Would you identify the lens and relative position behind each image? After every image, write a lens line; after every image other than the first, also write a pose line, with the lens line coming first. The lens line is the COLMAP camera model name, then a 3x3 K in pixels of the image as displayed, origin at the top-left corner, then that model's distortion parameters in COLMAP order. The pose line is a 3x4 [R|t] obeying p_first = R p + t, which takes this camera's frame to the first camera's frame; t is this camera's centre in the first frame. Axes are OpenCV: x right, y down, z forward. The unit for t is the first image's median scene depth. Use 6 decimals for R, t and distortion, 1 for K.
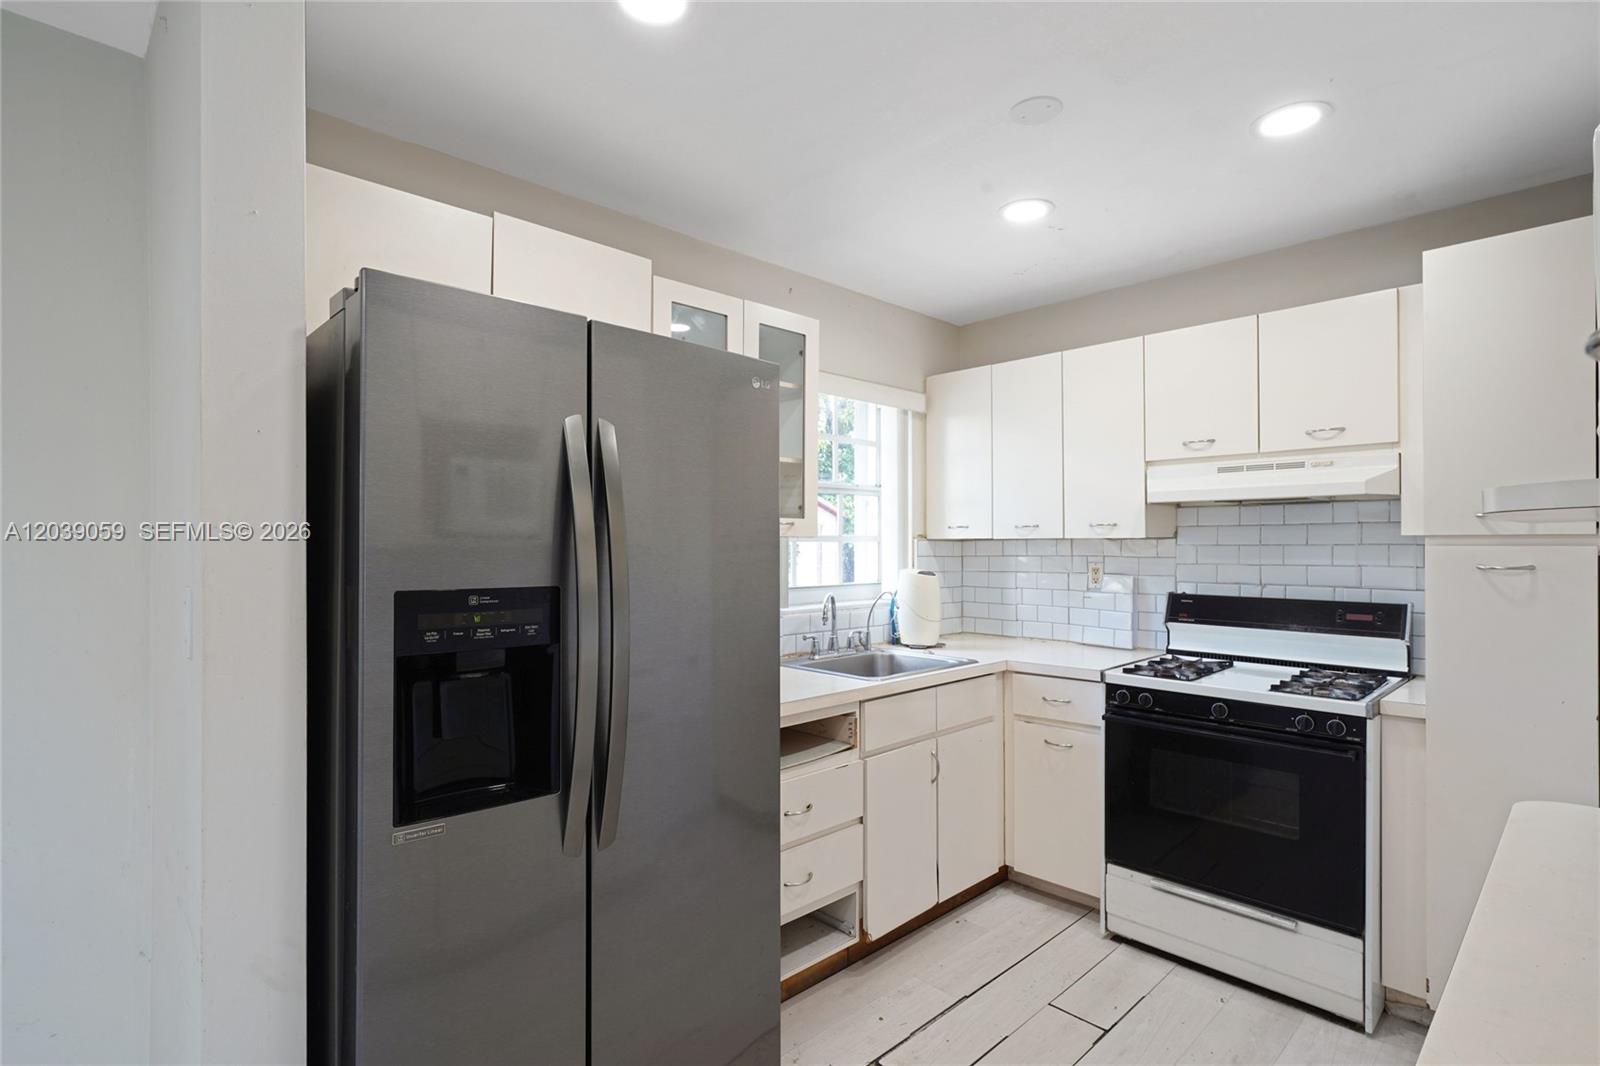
lens RADIAL K [[789.7, 0, 803.0], [0, 789.7, 542.2], [0, 0, 1]] dist [0.004714, -0.001880]
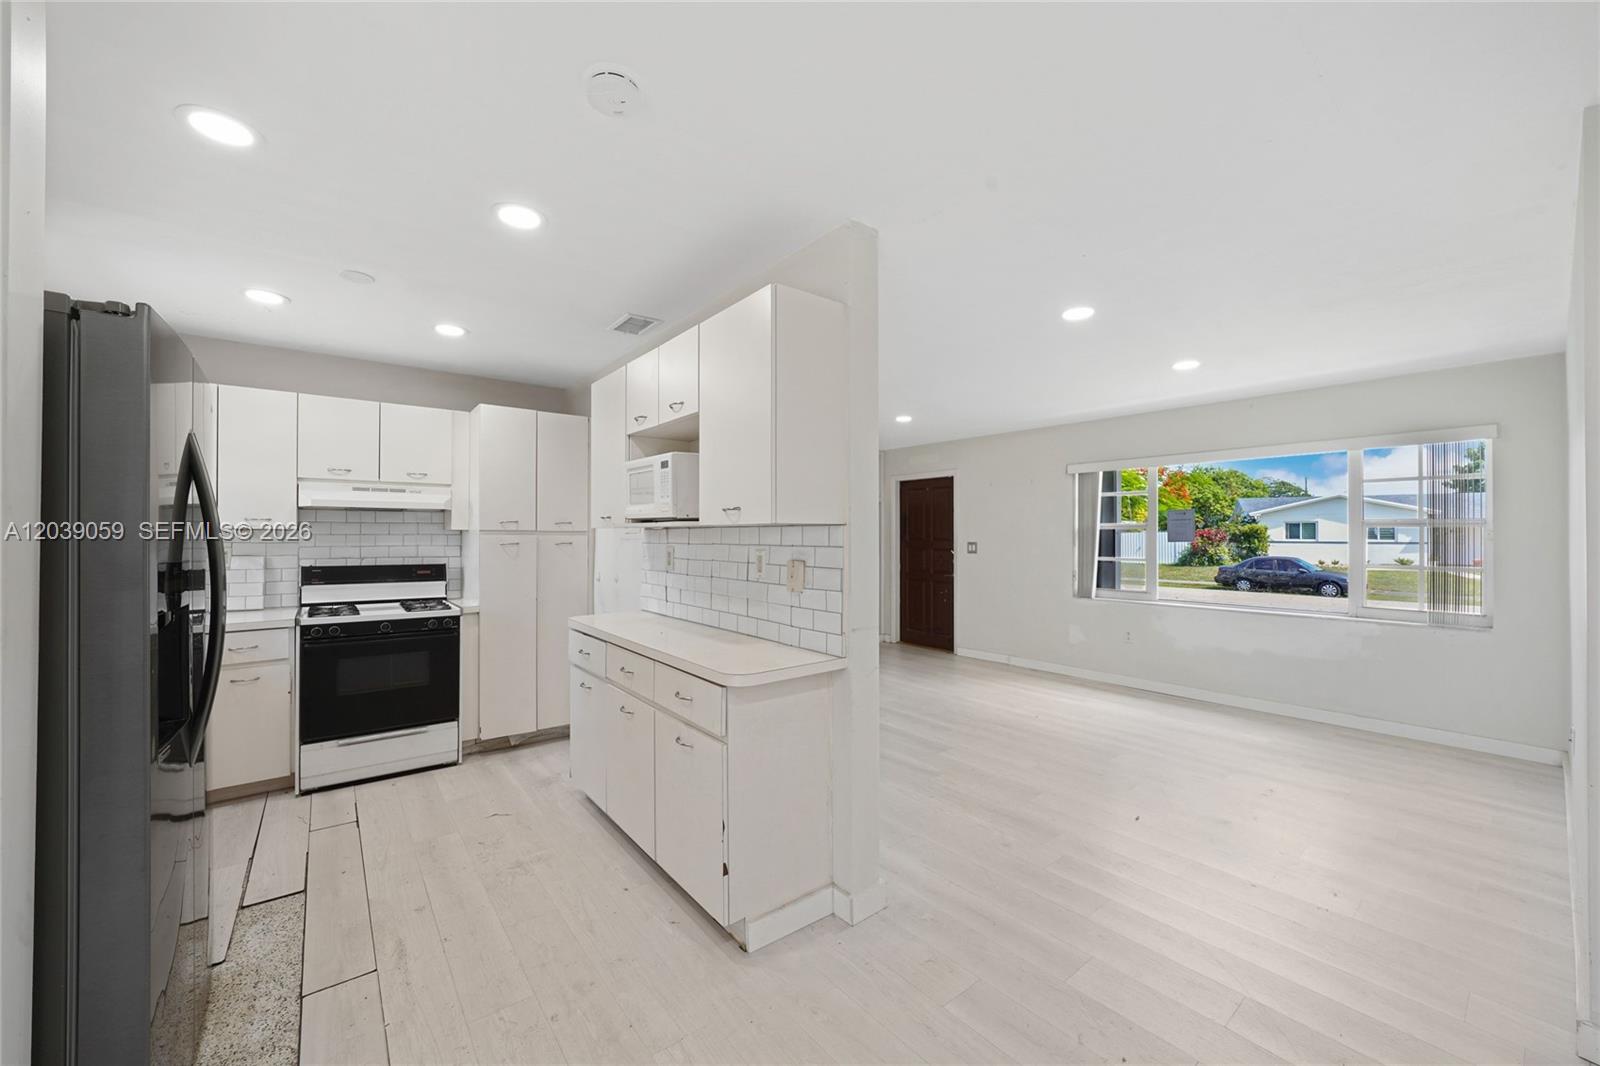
lens RADIAL K [[608.5, 0, 793.0], [0, 608.5, 532.0], [0, 0, 1]] dist [-0.018328, 0.003699]
pose [[0.107736, 0.008891, 0.994140, -0.637341], [-0.003932, 0.999956, -0.008517, 0.005992], [-0.994172, -0.002992, 0.107766, -0.049823]]
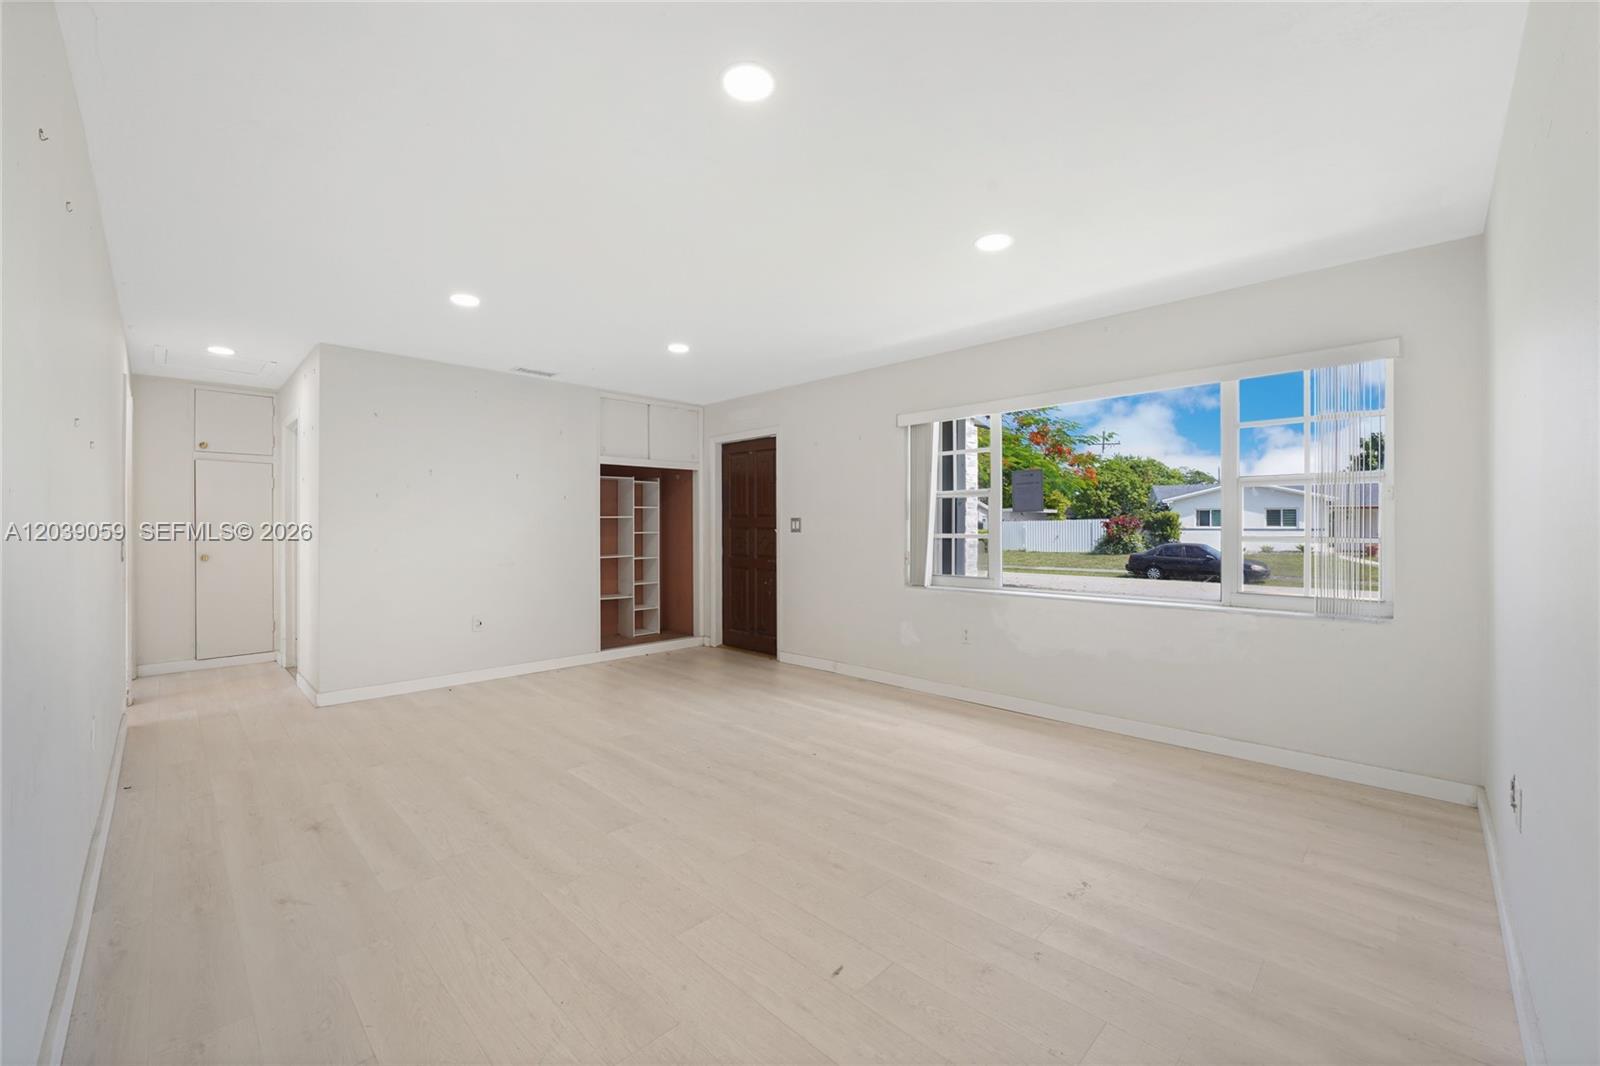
lens RADIAL K [[638.0, 0, 803.4], [0, 638.0, 531.2], [0, 0, 1]] dist [-0.007259, 0.002181]
pose [[-0.016736, -0.003435, 0.999854, -0.154513], [-0.000458, 0.999994, 0.003428, 0.057871], [-0.999860, -0.000400, -0.016738, -0.487238]]
